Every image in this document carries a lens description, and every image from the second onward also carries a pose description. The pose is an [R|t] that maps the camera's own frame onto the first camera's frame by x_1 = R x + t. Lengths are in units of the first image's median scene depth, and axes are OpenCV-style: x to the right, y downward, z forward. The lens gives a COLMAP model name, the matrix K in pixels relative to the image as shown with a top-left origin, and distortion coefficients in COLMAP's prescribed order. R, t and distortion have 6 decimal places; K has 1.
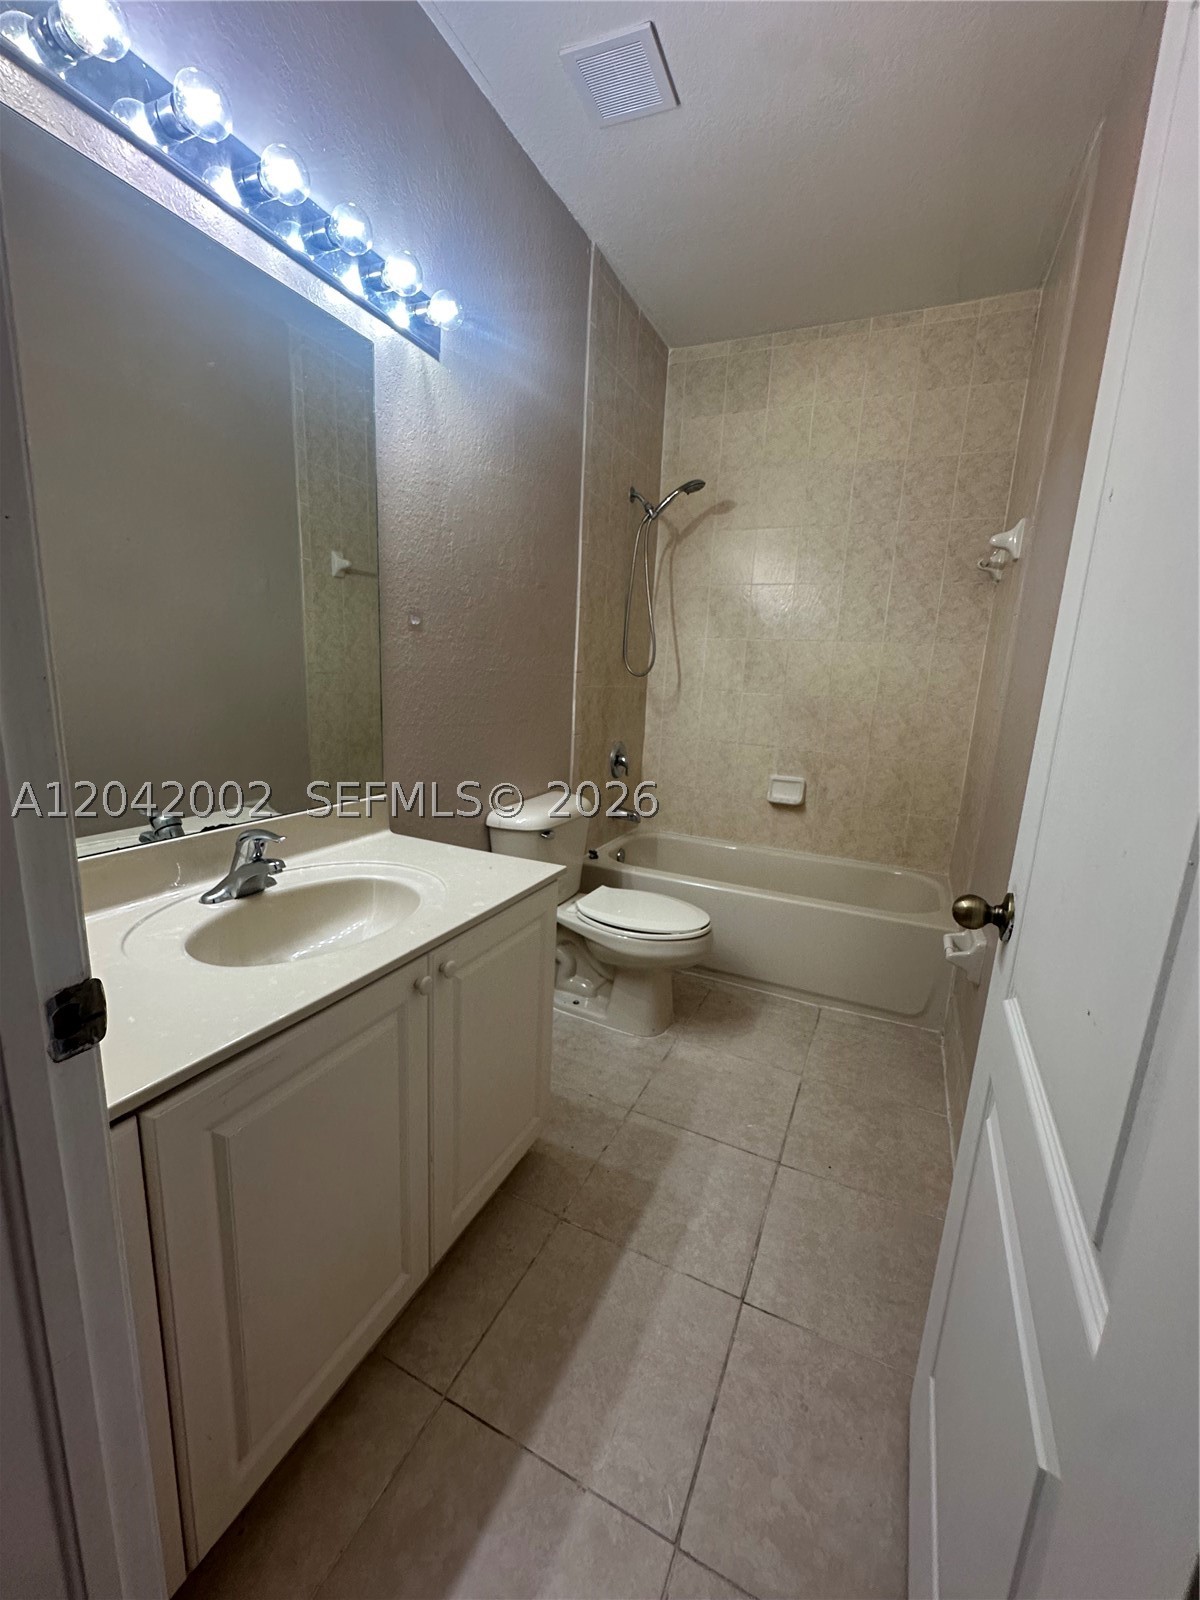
lens RADIAL K [[638.6, 0, 600.0], [0, 638.6, 800.0], [0, 0, 1]] dist [-0.007301, 0.001499]
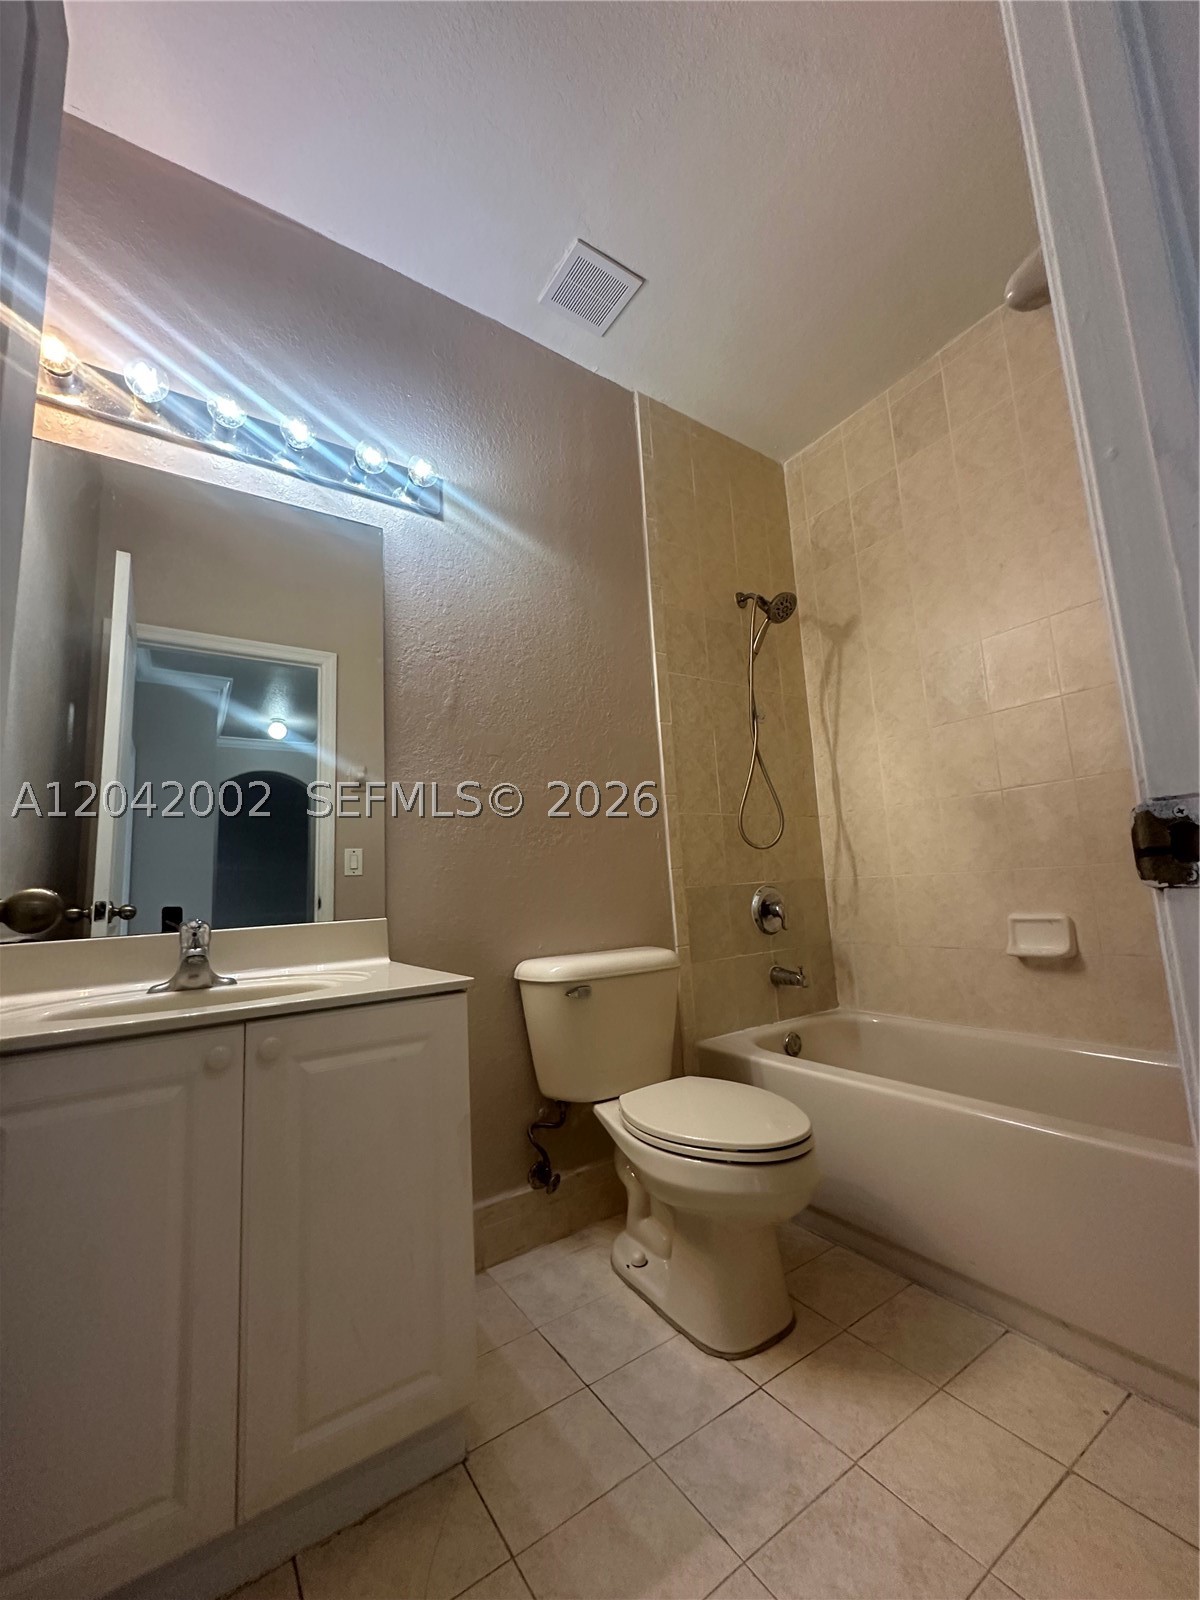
lens RADIAL K [[634.2, 0, 600.0], [0, 634.2, 800.0], [0, 0, 1]] dist [0.019669, 0.000188]
pose [[0.849737, -0.173804, -0.497733, 0.292949], [-0.001097, 0.943511, -0.331338, 0.074735], [0.527205, 0.282096, 0.801546, 0.273410]]
